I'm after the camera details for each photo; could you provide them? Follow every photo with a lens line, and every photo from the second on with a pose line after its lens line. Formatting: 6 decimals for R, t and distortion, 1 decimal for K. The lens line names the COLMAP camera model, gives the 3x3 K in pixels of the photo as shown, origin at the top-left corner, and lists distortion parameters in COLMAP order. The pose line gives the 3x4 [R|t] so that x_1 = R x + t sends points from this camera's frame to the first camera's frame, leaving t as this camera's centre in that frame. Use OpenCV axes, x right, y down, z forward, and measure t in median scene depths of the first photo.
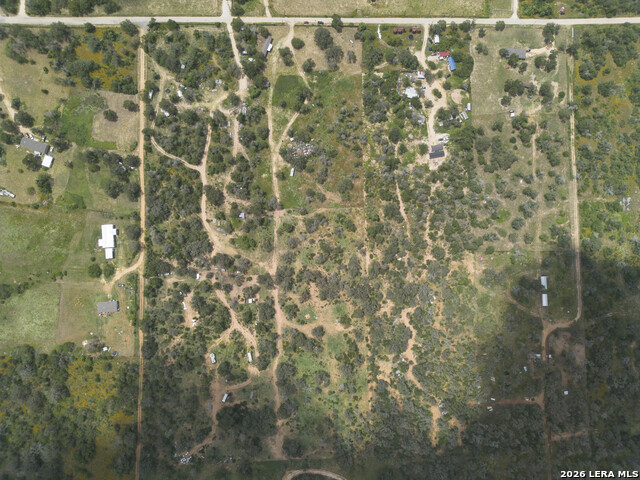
lens RADIAL K [[448.0, 0, 322.3], [0, 448.0, 242.0], [0, 0, 1]] dist [0.069908, -0.074641]
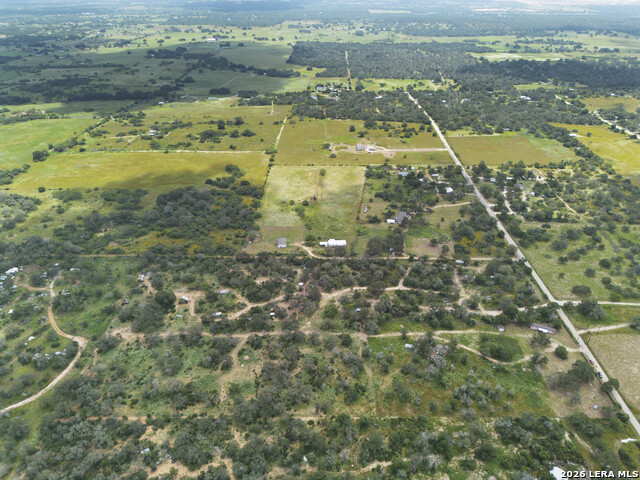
lens RADIAL K [[448.0, 0, 322.3], [0, 448.0, 242.0], [0, 0, 1]] dist [0.069908, -0.074641]
pose [[-0.026829, 0.494904, -0.868534, 0.615929], [-0.998456, 0.029014, 0.047375, -0.030858], [0.048646, 0.868463, 0.493361, 0.371289]]
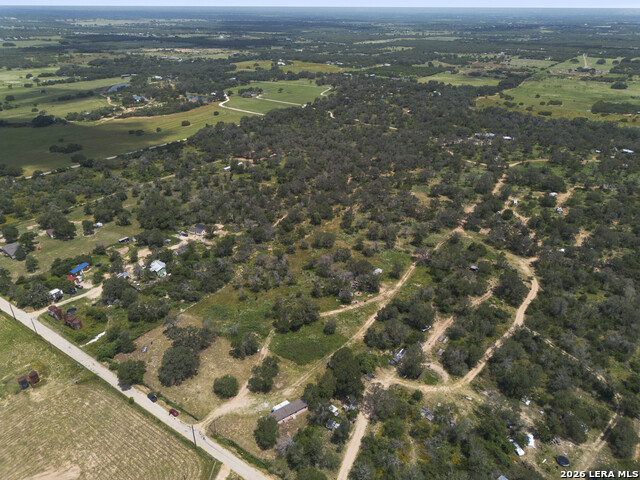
lens RADIAL K [[448.0, 0, 322.3], [0, 448.0, 242.0], [0, 0, 1]] dist [0.069908, -0.074641]
pose [[-0.817635, -0.275763, 0.505398, -0.322195], [0.574111, -0.324605, 0.751684, -0.682326], [-0.043232, 0.904758, 0.423727, 0.688640]]
